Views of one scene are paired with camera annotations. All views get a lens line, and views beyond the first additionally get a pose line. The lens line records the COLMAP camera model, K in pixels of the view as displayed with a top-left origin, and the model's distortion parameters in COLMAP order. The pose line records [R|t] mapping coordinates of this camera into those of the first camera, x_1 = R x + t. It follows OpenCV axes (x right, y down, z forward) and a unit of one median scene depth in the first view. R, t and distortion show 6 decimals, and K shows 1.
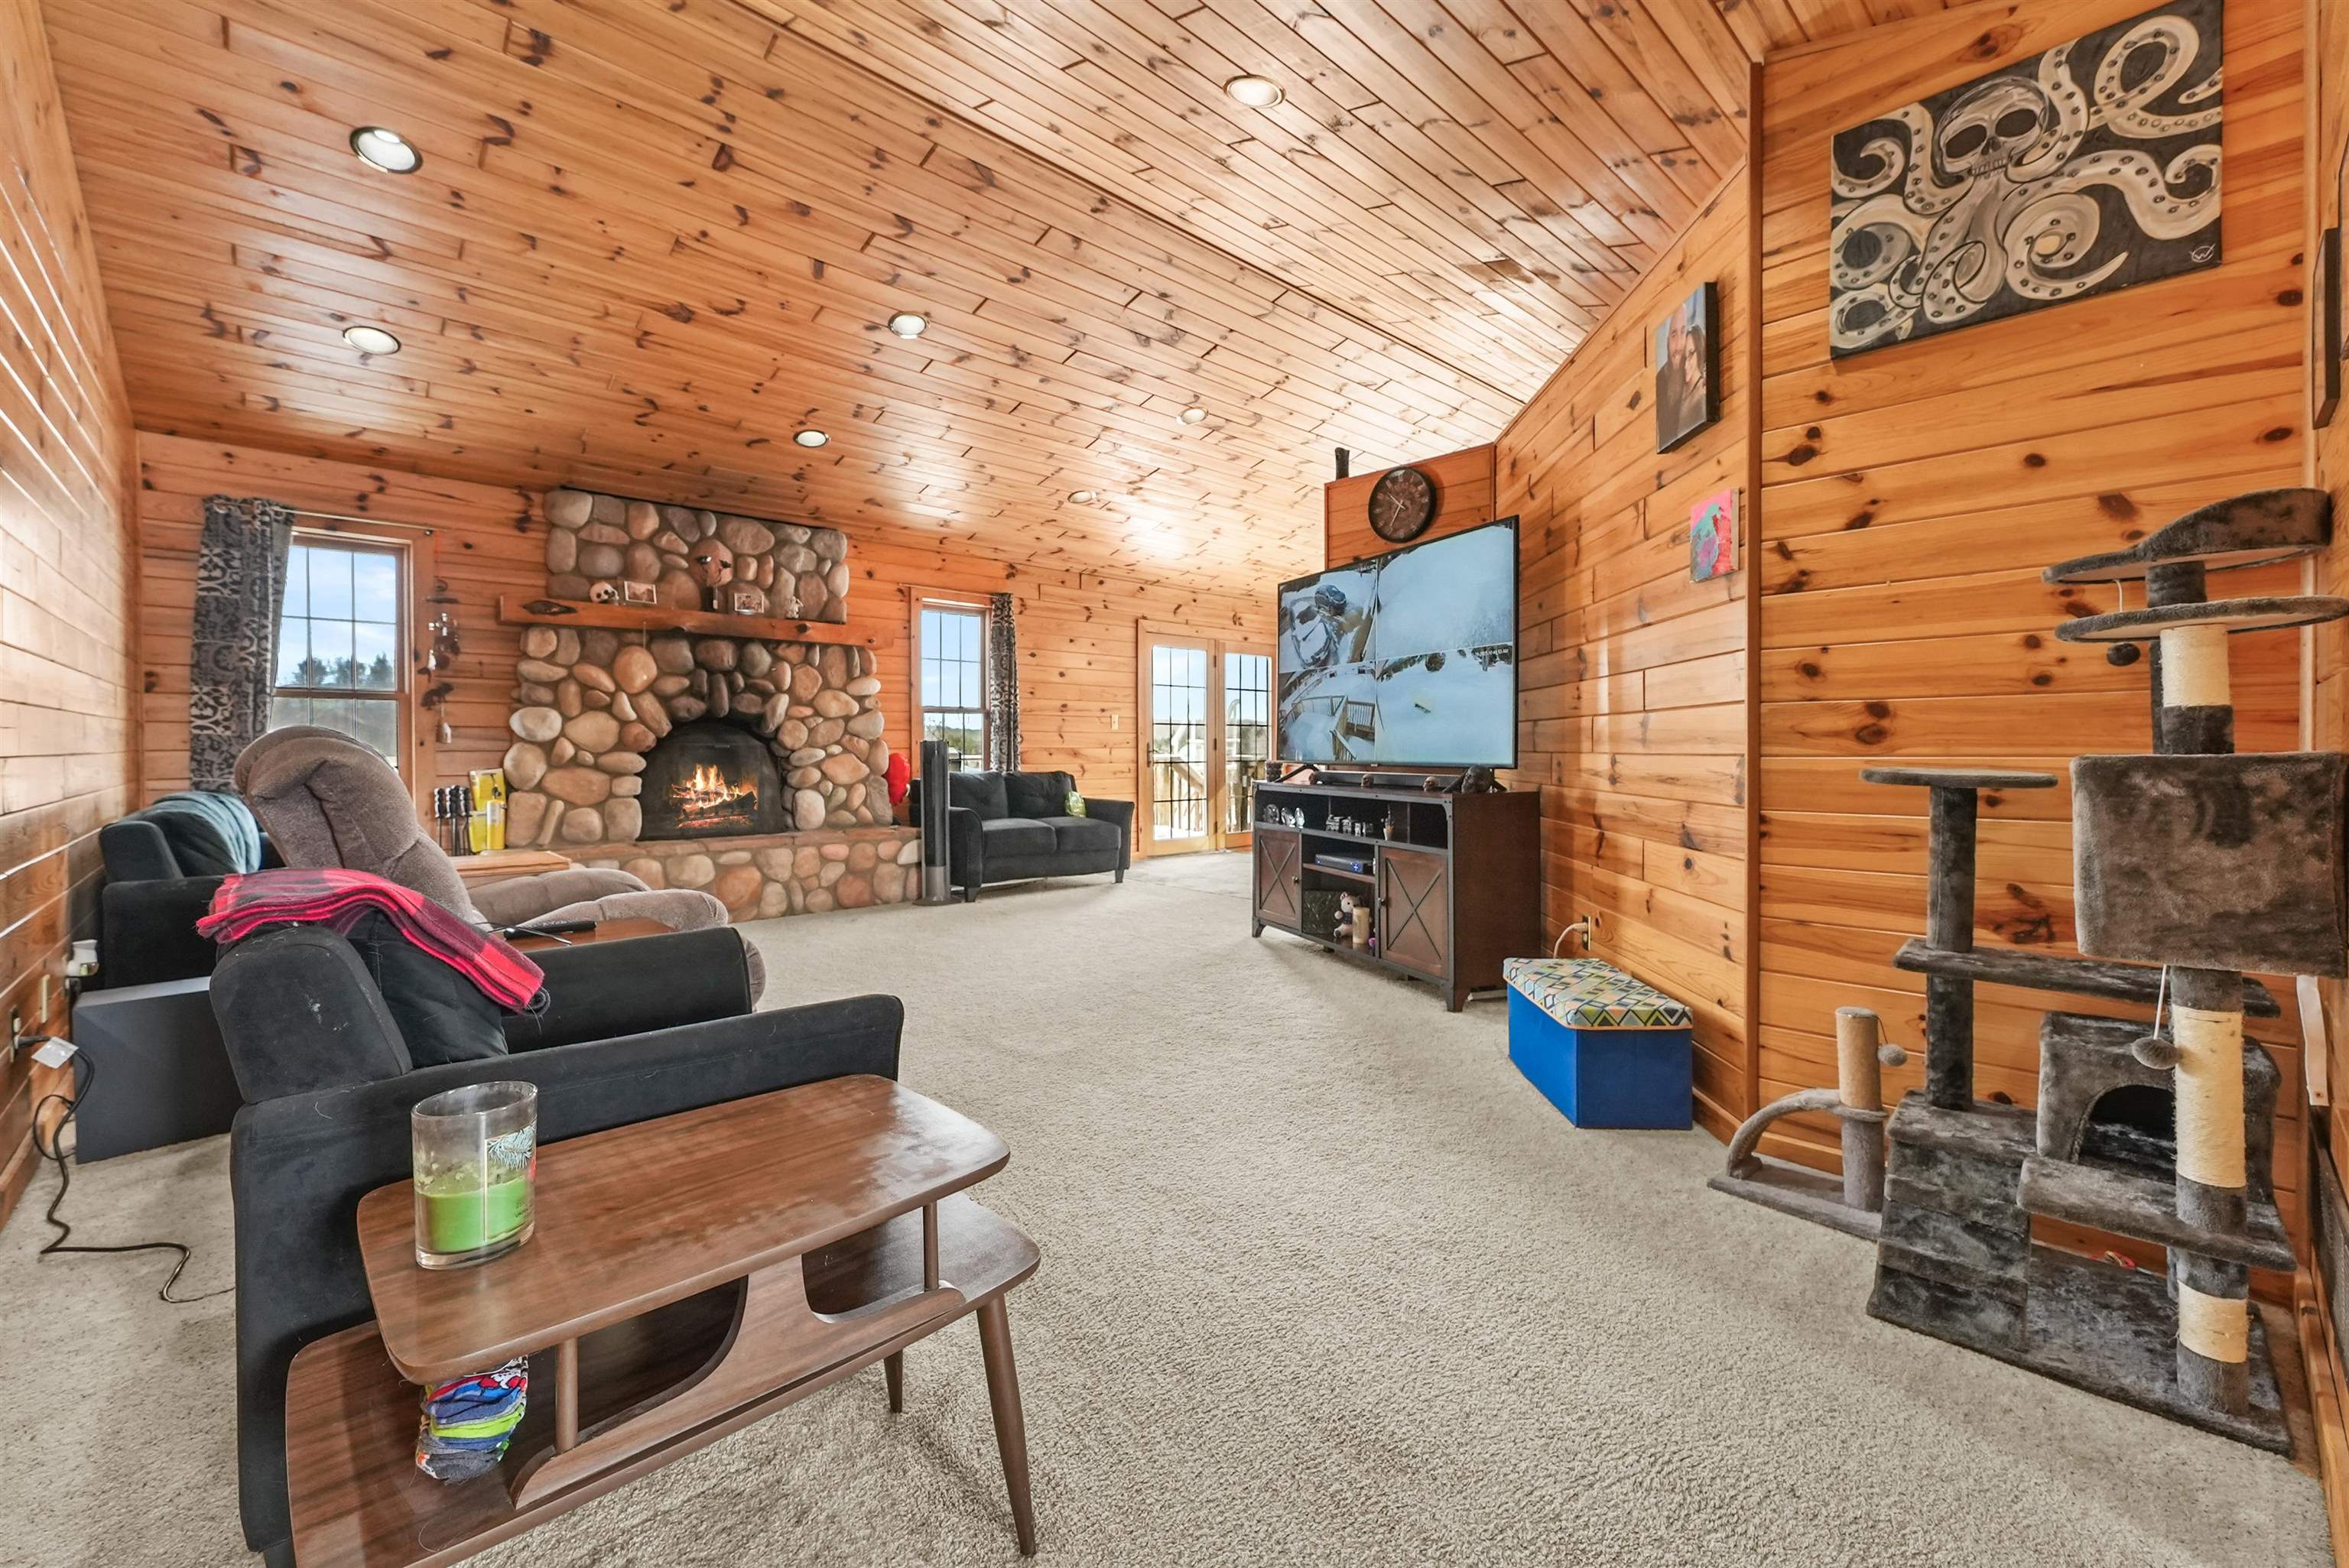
lens RADIAL K [[952.7, 0, 1174.5], [0, 952.7, 784.0], [0, 0, 1]] dist [-0.000047, 0.000087]
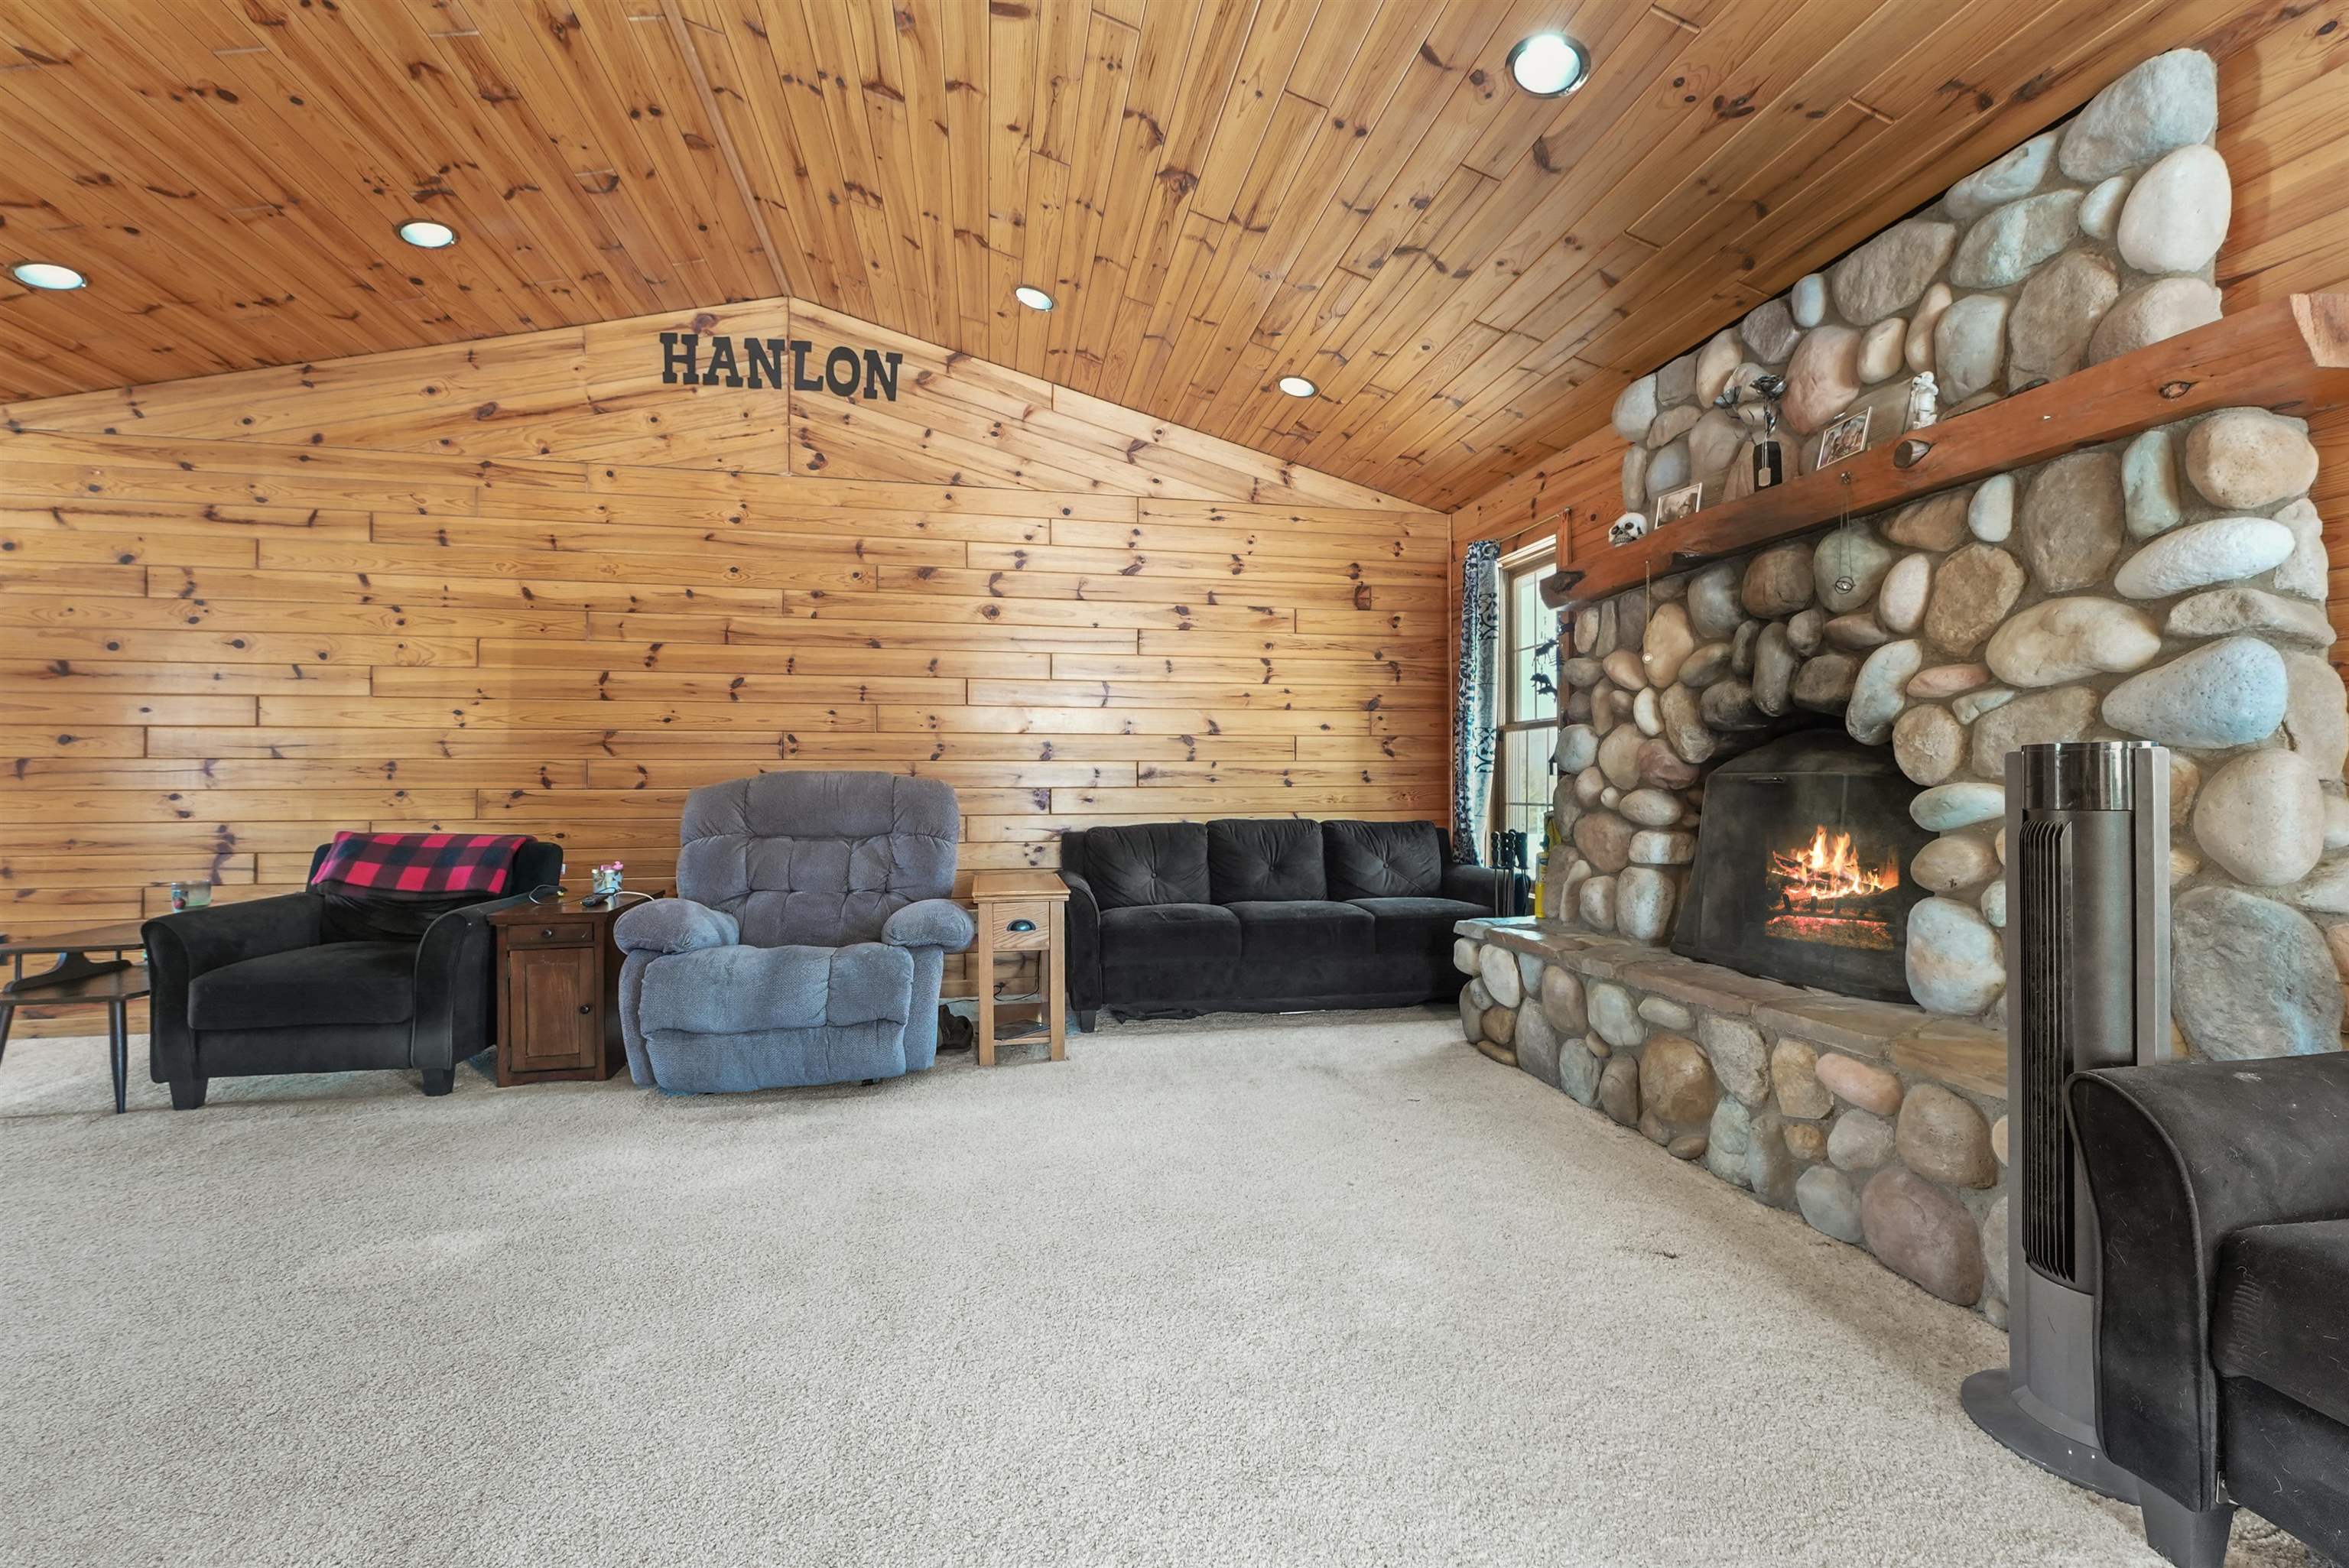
lens RADIAL K [[952.7, 0, 1174.5], [0, 952.7, 784.0], [0, 0, 1]] dist [-0.000047, 0.000087]
pose [[-0.527198, 0.000012, -0.849743, 0.068706], [-0.032225, 0.999280, 0.020007, -0.035569], [0.849131, 0.037930, -0.526818, 0.969874]]
